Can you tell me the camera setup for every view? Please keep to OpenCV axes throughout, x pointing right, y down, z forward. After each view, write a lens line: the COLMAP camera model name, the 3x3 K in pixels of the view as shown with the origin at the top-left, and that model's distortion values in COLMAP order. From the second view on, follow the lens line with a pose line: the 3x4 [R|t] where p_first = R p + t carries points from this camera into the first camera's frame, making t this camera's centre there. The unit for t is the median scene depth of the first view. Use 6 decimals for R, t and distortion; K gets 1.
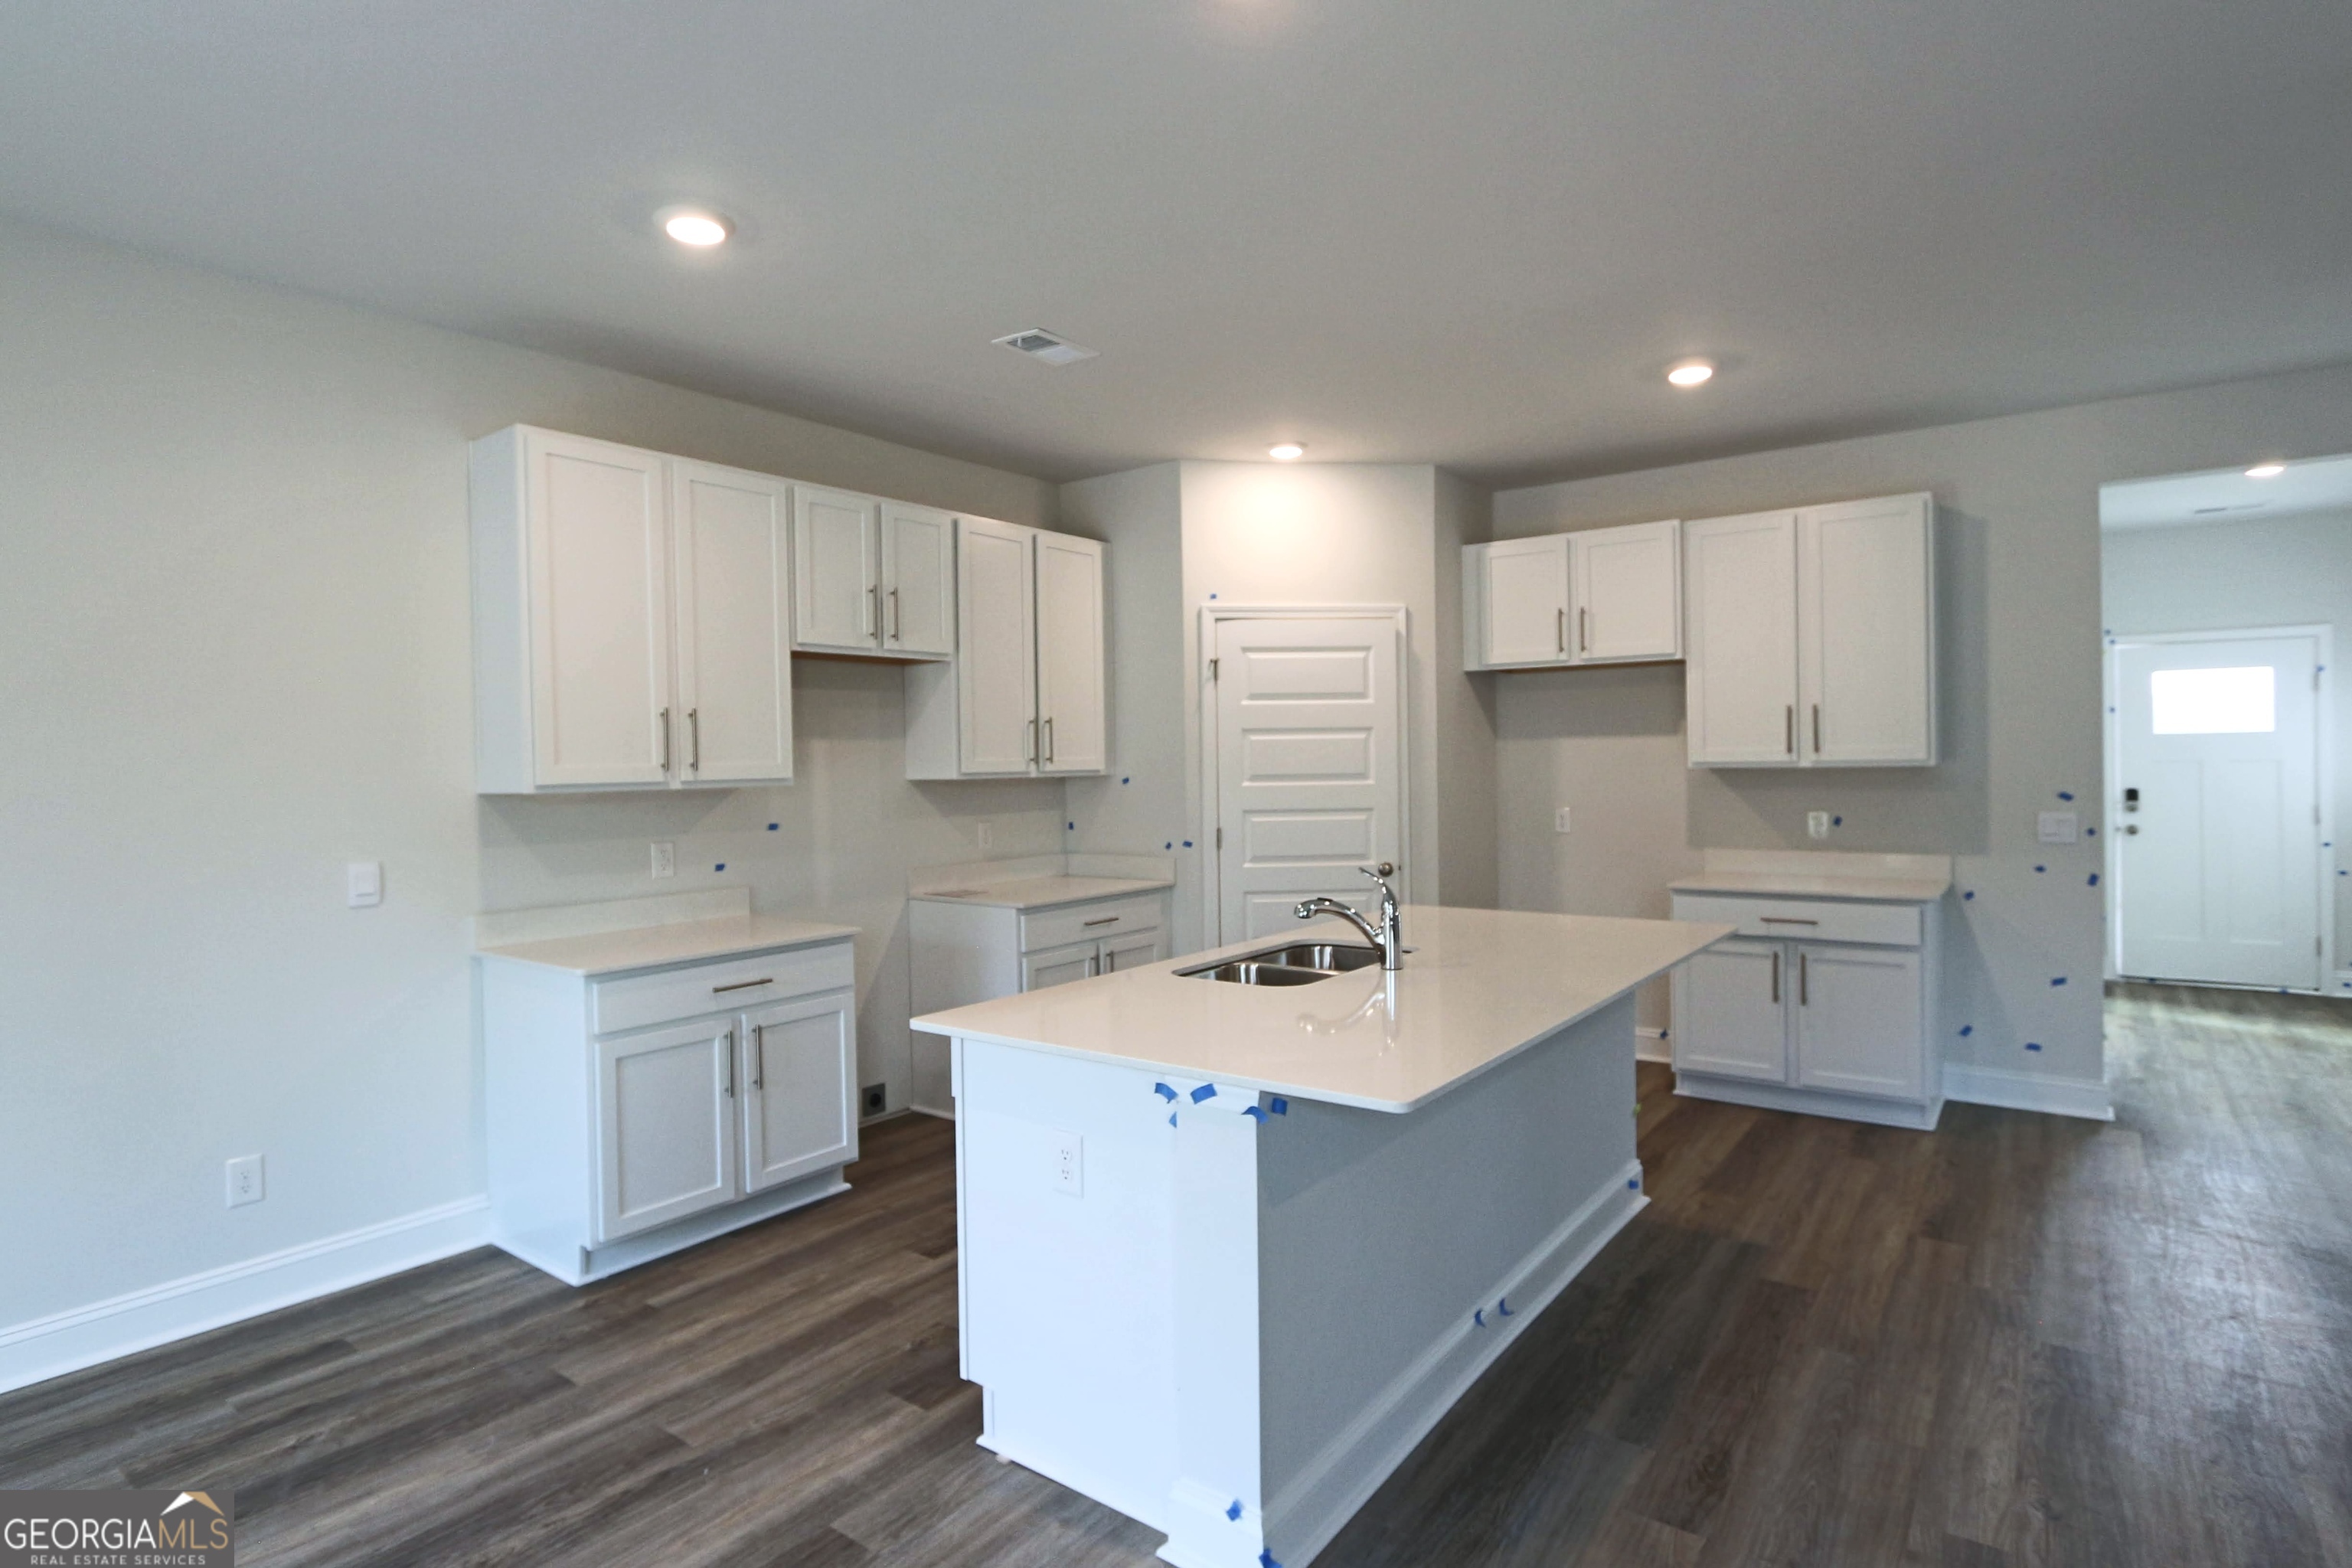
lens RADIAL K [[1208.0, 0, 1172.9], [0, 1208.0, 772.1], [0, 0, 1]] dist [-0.015222, 0.000200]
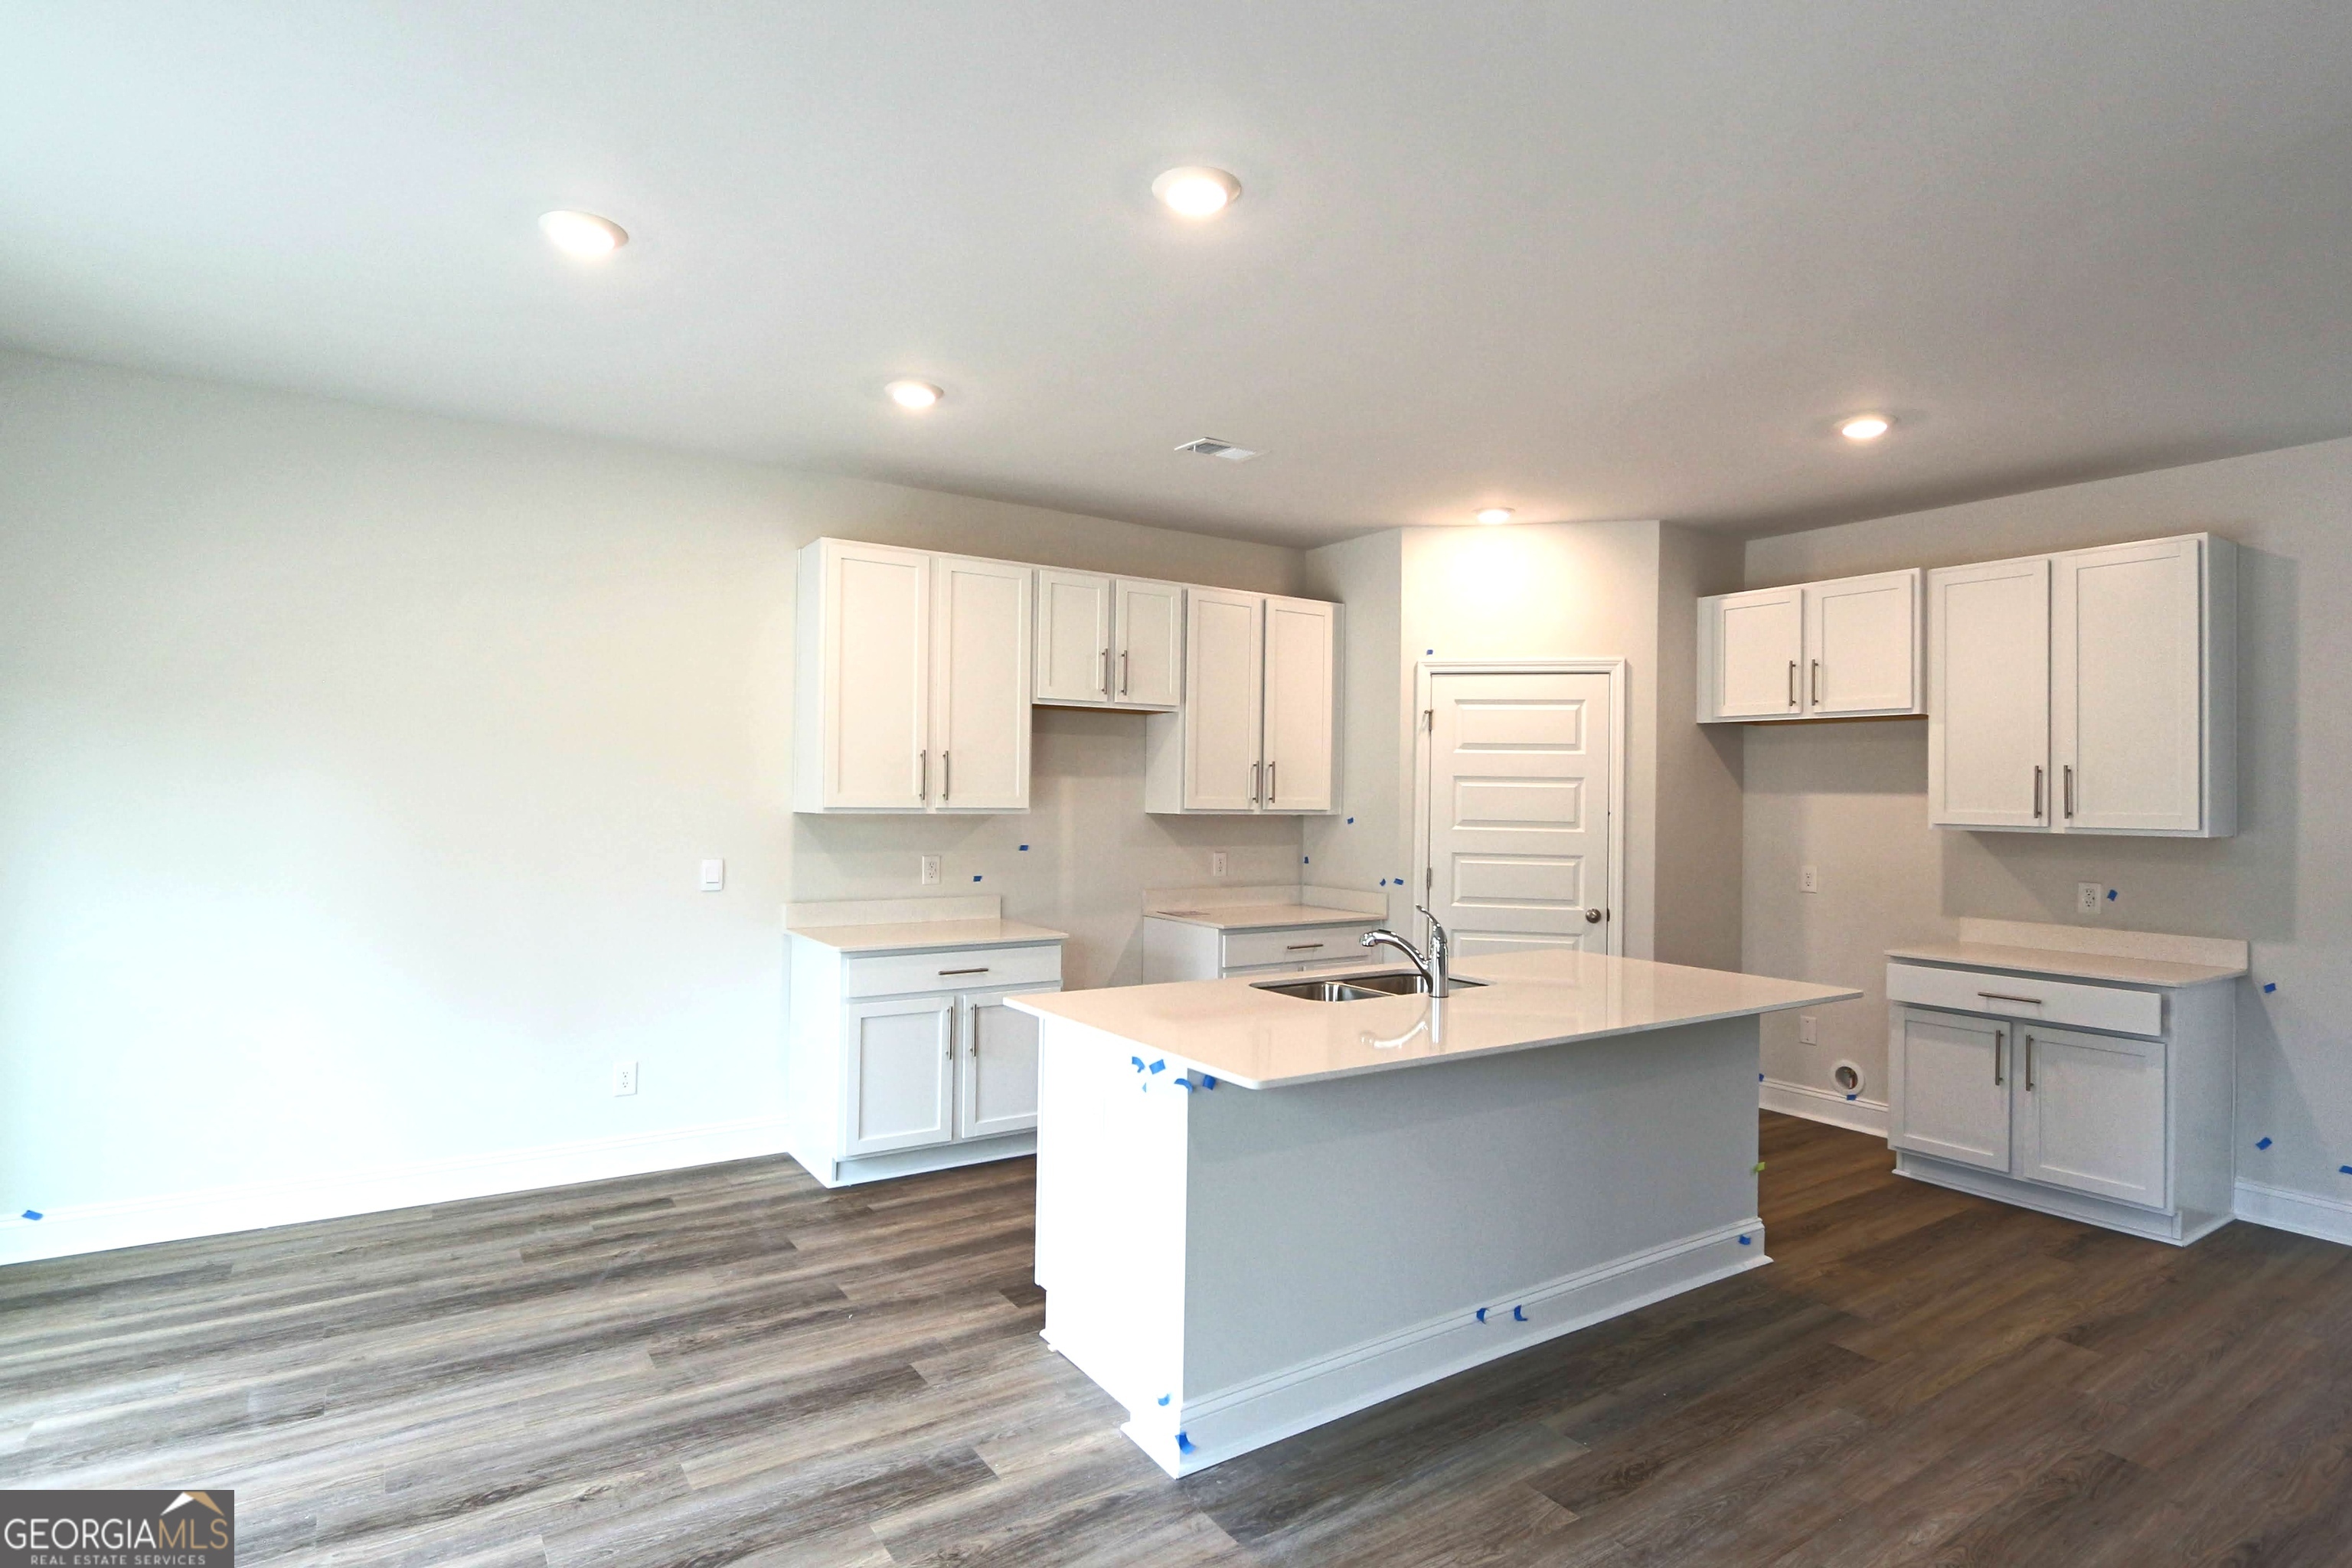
lens RADIAL K [[1210.1, 0, 1176.6], [0, 1210.1, 777.0], [0, 0, 1]] dist [-0.013234, 0.001263]
pose [[0.941911, 0.025547, -0.334889, 0.257108], [-0.033597, 0.999269, -0.018267, -0.010216], [0.334178, 0.028457, 0.942080, -0.116856]]
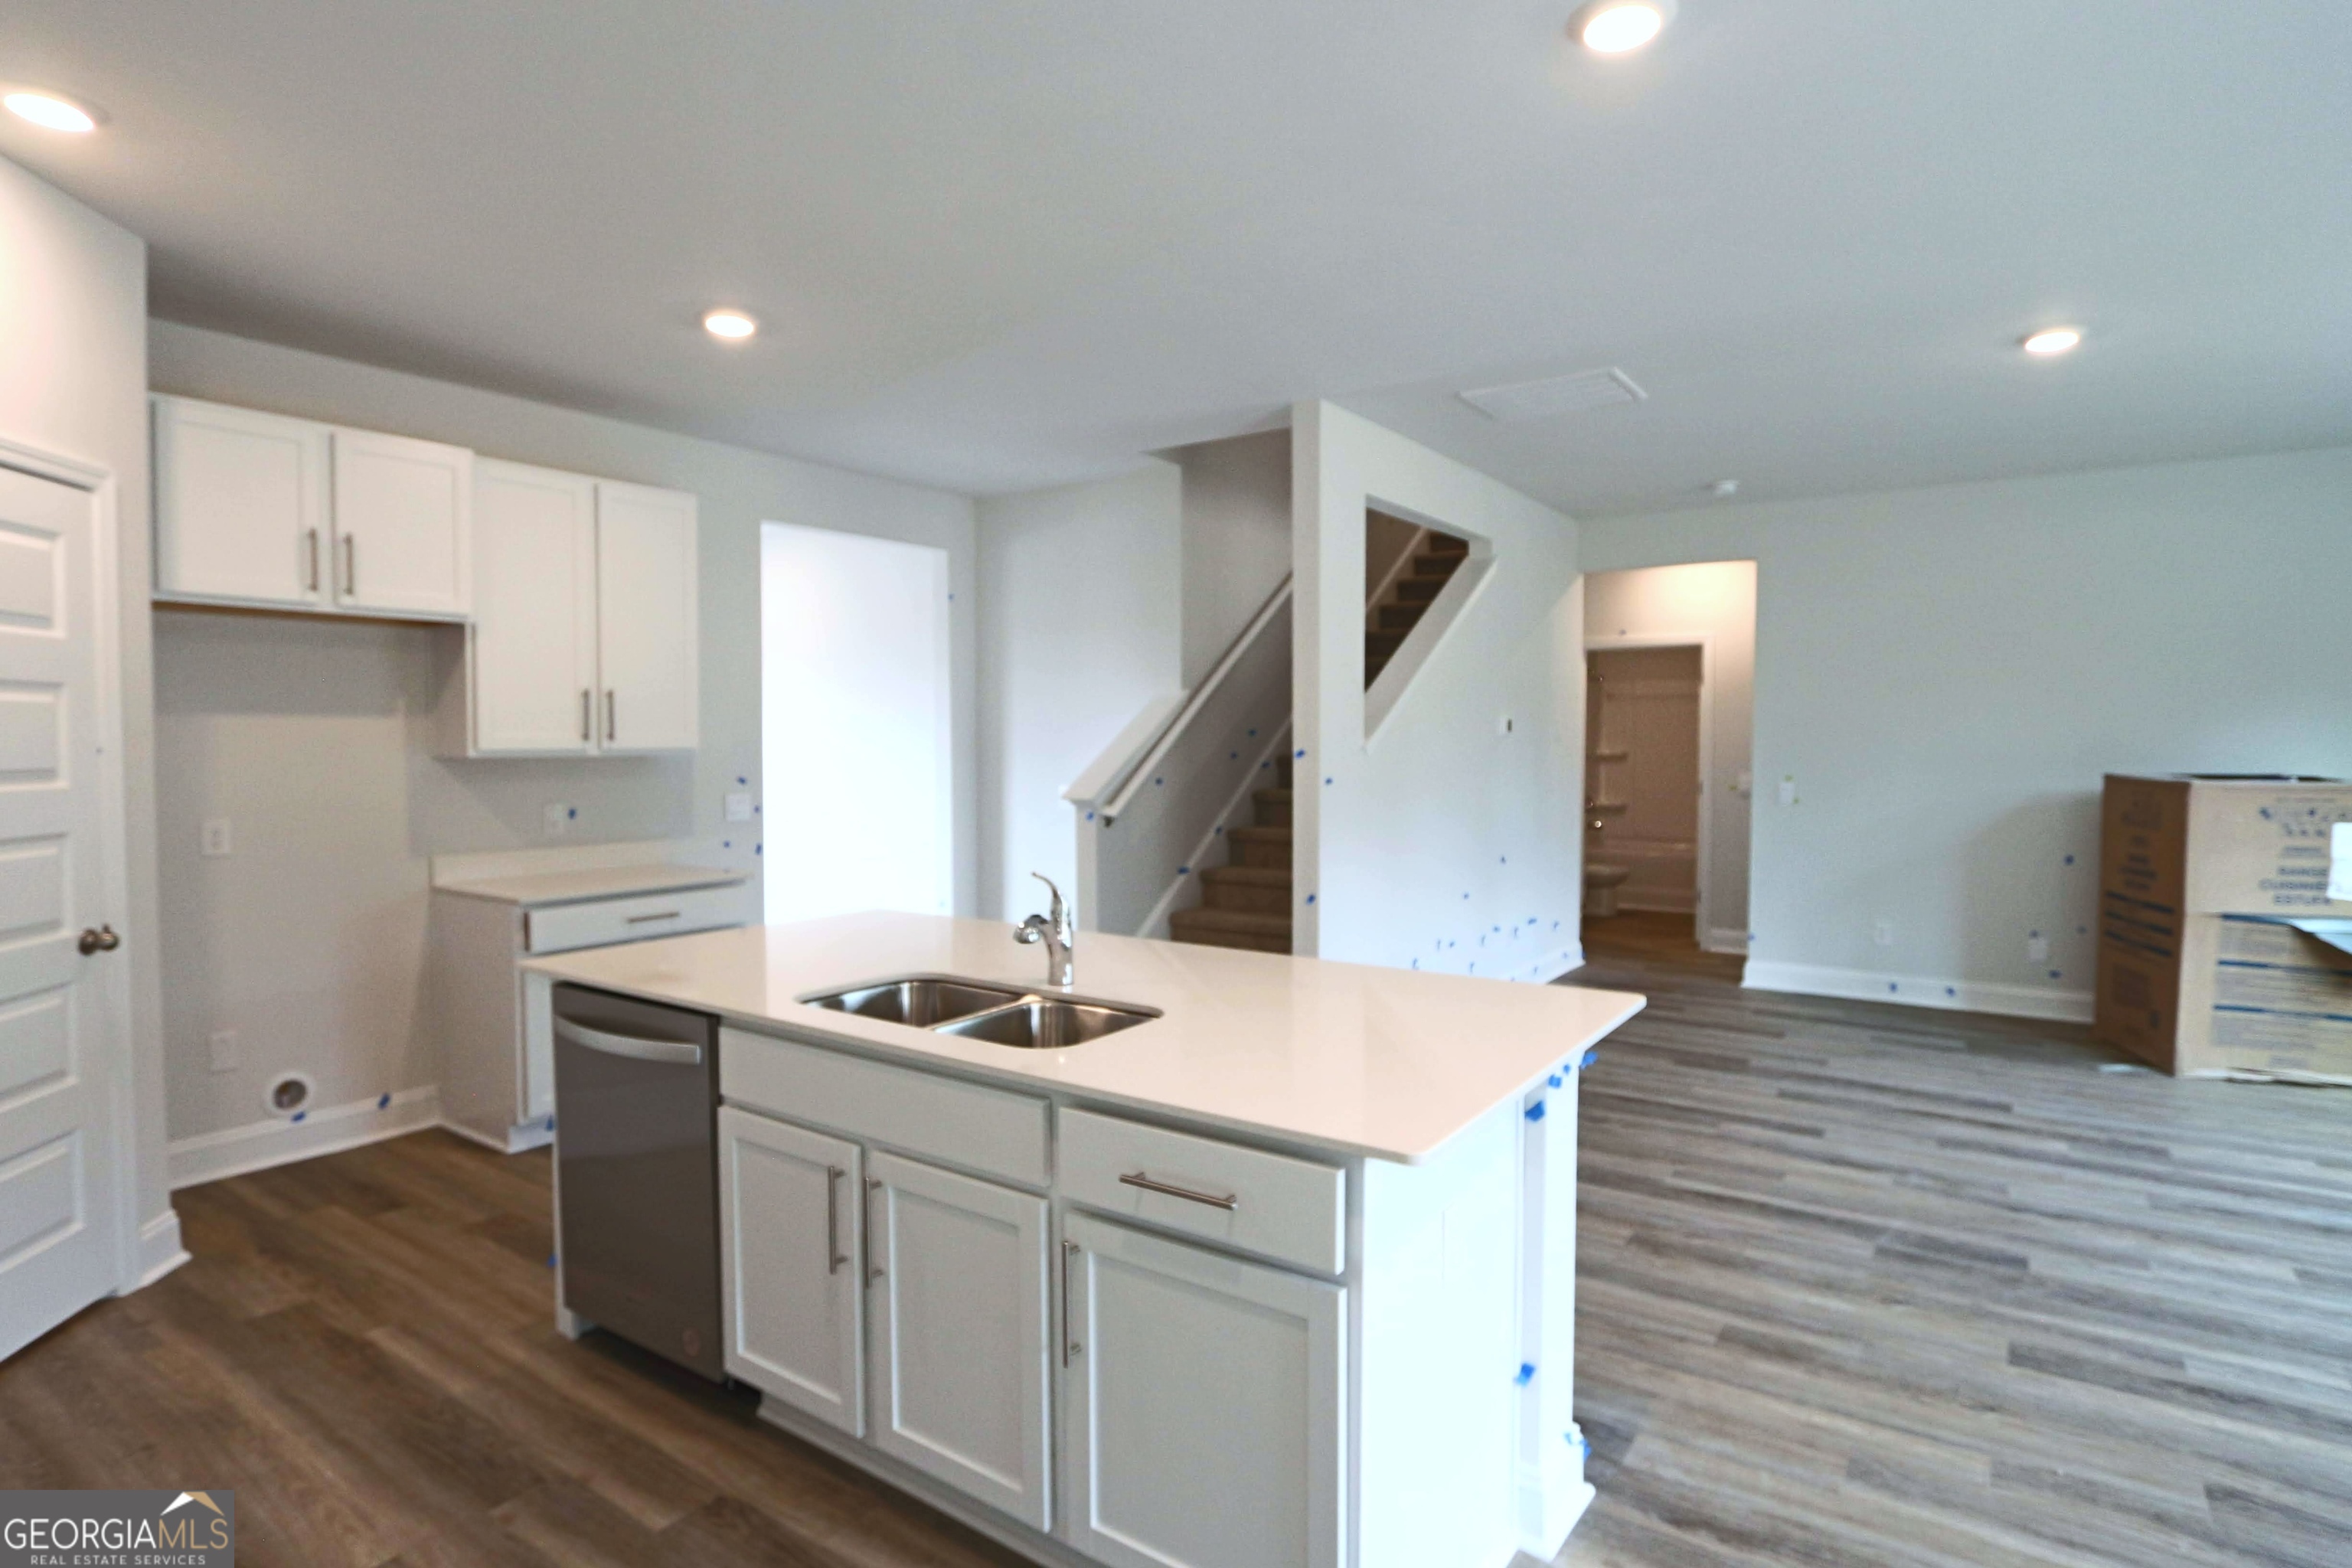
lens RADIAL K [[1210.1, 0, 1176.6], [0, 1210.1, 777.0], [0, 0, 1]] dist [-0.013234, 0.001263]
pose [[-0.020464, -0.017203, 0.999643, -0.539874], [0.011411, 0.999783, 0.017439, 0.001670], [-0.999725, 0.011764, -0.020263, 0.736299]]
